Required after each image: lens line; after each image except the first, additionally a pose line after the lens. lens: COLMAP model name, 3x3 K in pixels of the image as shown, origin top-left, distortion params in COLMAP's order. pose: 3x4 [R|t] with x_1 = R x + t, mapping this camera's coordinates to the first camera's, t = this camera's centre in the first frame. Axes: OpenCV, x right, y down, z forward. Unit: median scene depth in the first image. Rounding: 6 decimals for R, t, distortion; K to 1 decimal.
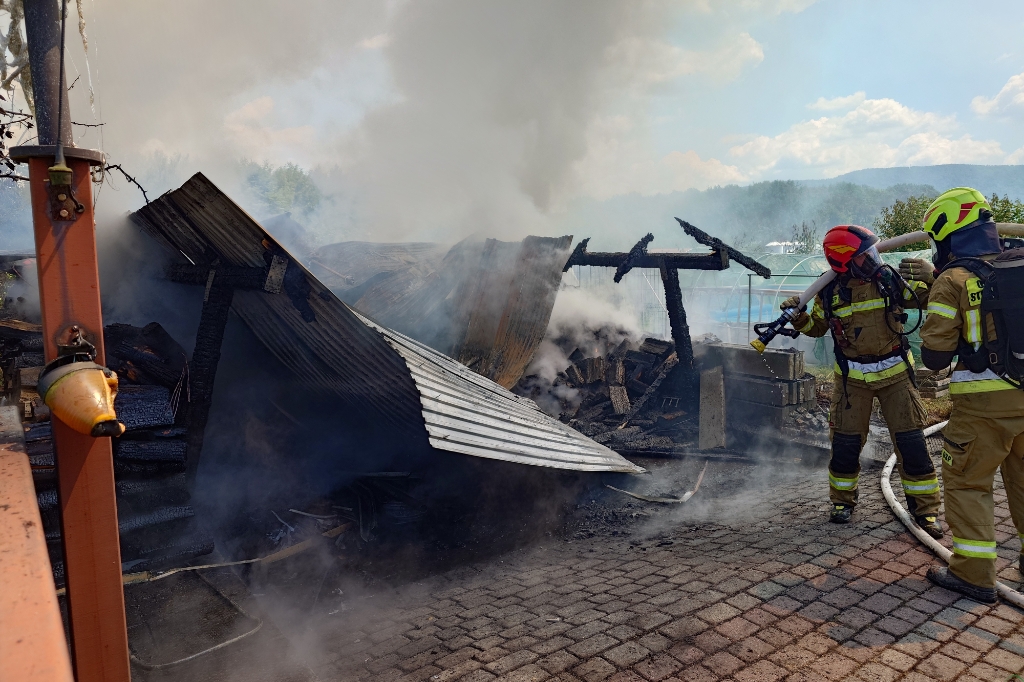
lens RADIAL K [[688.8, 0, 512.0], [0, 688.8, 341.0], [0, 0, 1]] dist [0.001302, 0.000196]
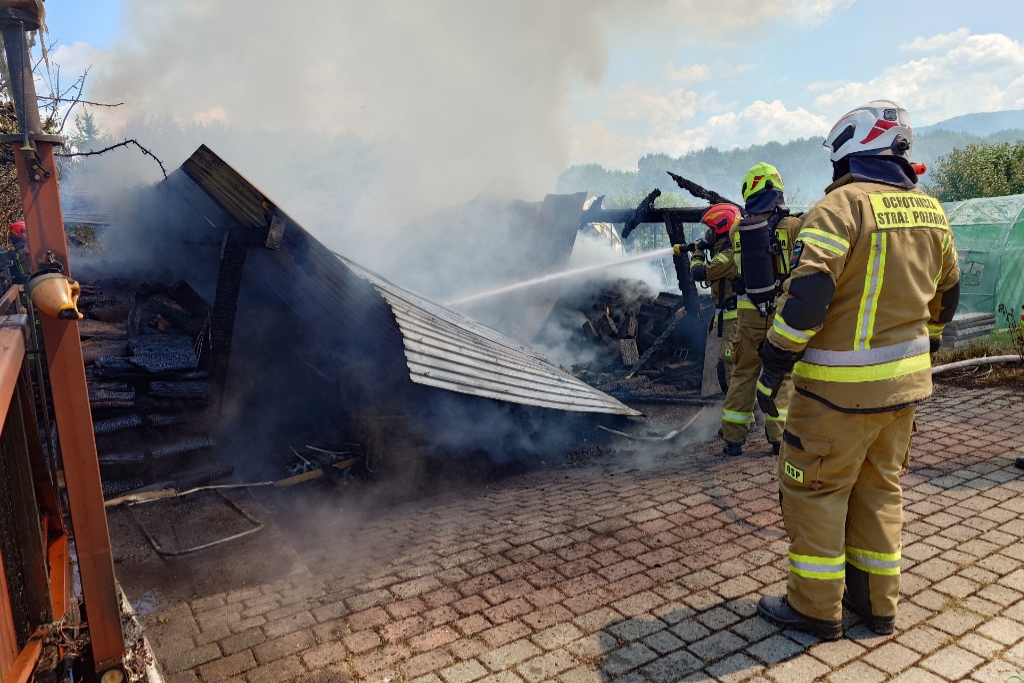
lens RADIAL K [[688.8, 0, 512.0], [0, 688.8, 341.5], [0, 0, 1]] dist [0.001302, 0.000196]
pose [[0.997749, -0.013413, -0.065704, 0.112164], [0.017009, 0.998370, 0.054476, 0.025632], [0.064866, -0.055471, 0.996351, -0.108623]]
